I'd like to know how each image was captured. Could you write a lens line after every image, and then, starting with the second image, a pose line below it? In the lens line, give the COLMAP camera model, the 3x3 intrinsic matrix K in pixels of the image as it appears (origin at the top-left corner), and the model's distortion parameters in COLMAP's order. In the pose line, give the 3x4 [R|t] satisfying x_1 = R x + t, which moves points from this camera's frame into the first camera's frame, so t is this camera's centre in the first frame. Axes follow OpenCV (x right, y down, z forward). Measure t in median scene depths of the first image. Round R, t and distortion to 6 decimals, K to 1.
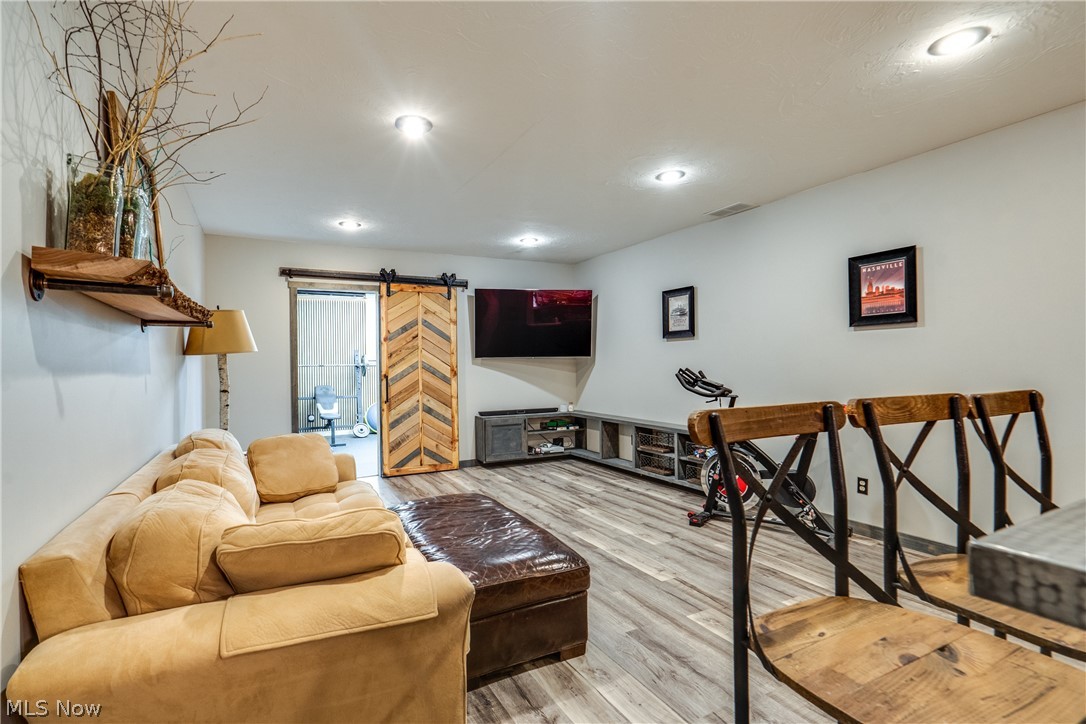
lens RADIAL K [[544.4, 0, 548.1], [0, 544.4, 360.4], [0, 0, 1]] dist [-0.006978, -0.000361]
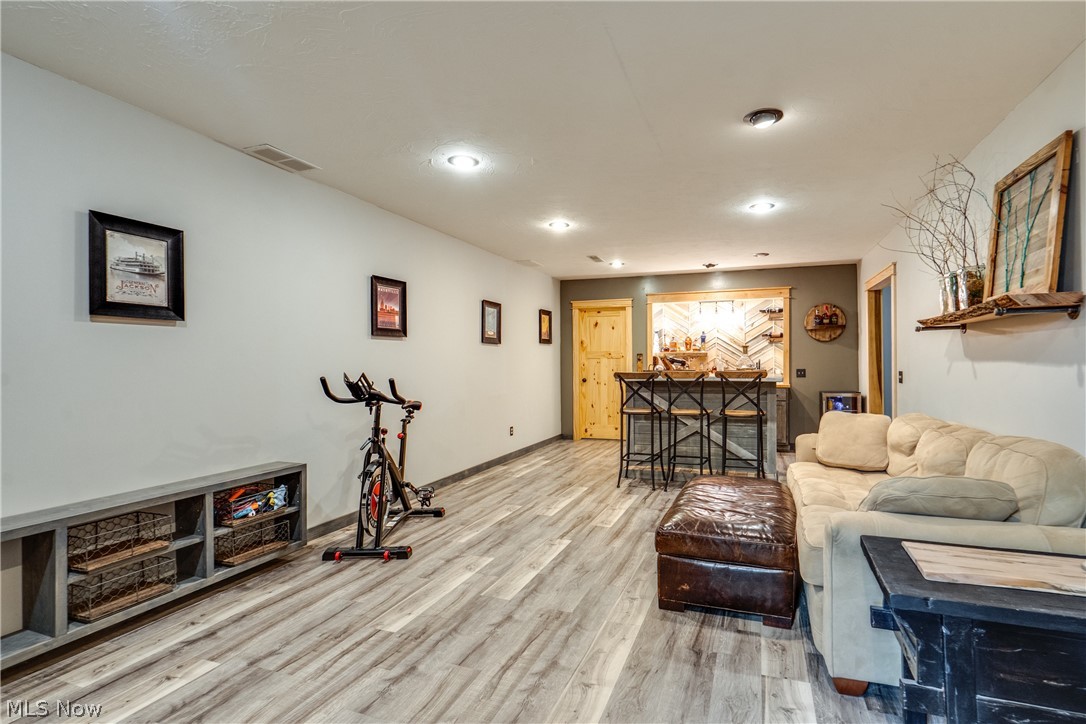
lens RADIAL K [[544.4, 0, 551.0], [0, 544.4, 365.1], [0, 0, 1]] dist [-0.006978, -0.000361]
pose [[-0.657973, 0.016070, 0.752870, -0.527217], [0.013808, 0.999862, -0.009274, 0.016069], [-0.752915, 0.004293, -0.658103, 1.405913]]
